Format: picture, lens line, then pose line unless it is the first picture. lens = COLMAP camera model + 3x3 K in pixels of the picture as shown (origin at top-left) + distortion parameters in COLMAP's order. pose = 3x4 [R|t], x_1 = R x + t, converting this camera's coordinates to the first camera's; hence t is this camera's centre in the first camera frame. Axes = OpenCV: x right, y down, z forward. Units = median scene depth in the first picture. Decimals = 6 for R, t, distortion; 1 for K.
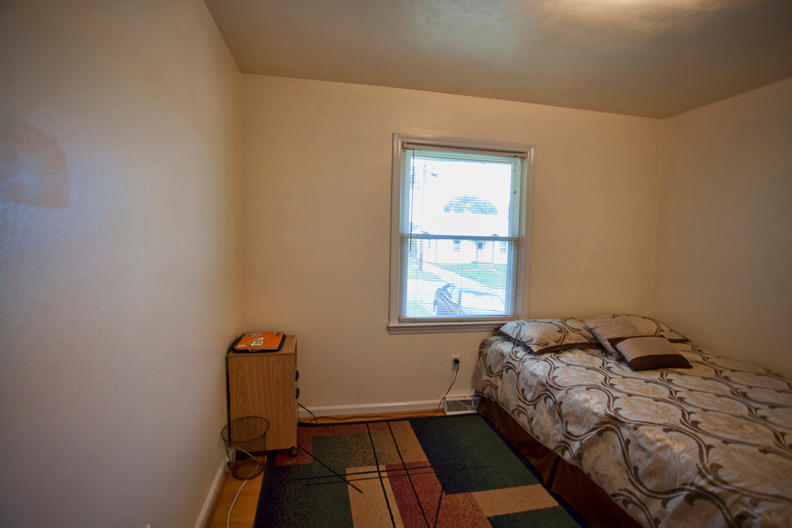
lens RADIAL K [[384.3, 0, 396.0], [0, 384.3, 263.9], [0, 0, 1]] dist [-0.063942, 0.024101]
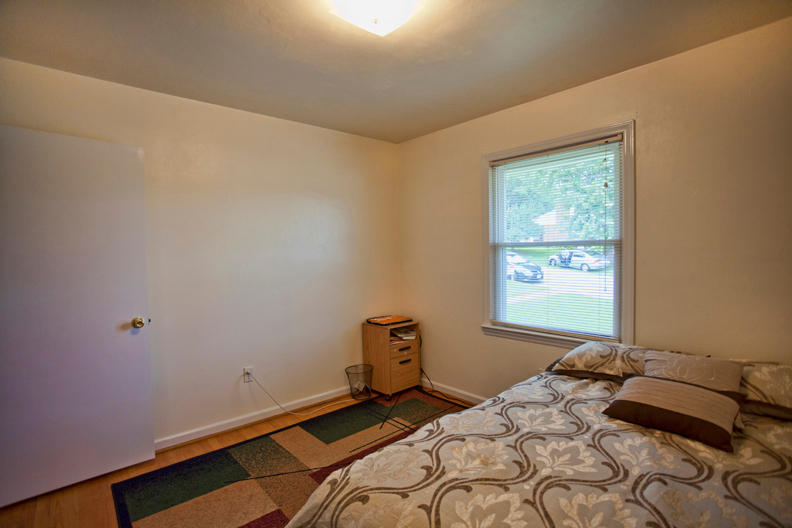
lens RADIAL K [[384.3, 0, 395.3], [0, 384.3, 261.0], [0, 0, 1]] dist [-0.063942, 0.024101]
pose [[0.499257, -0.018364, -0.866259, 0.850315], [-0.038174, 0.998338, -0.043166, 0.030315], [0.865613, 0.054620, 0.497726, 0.222846]]
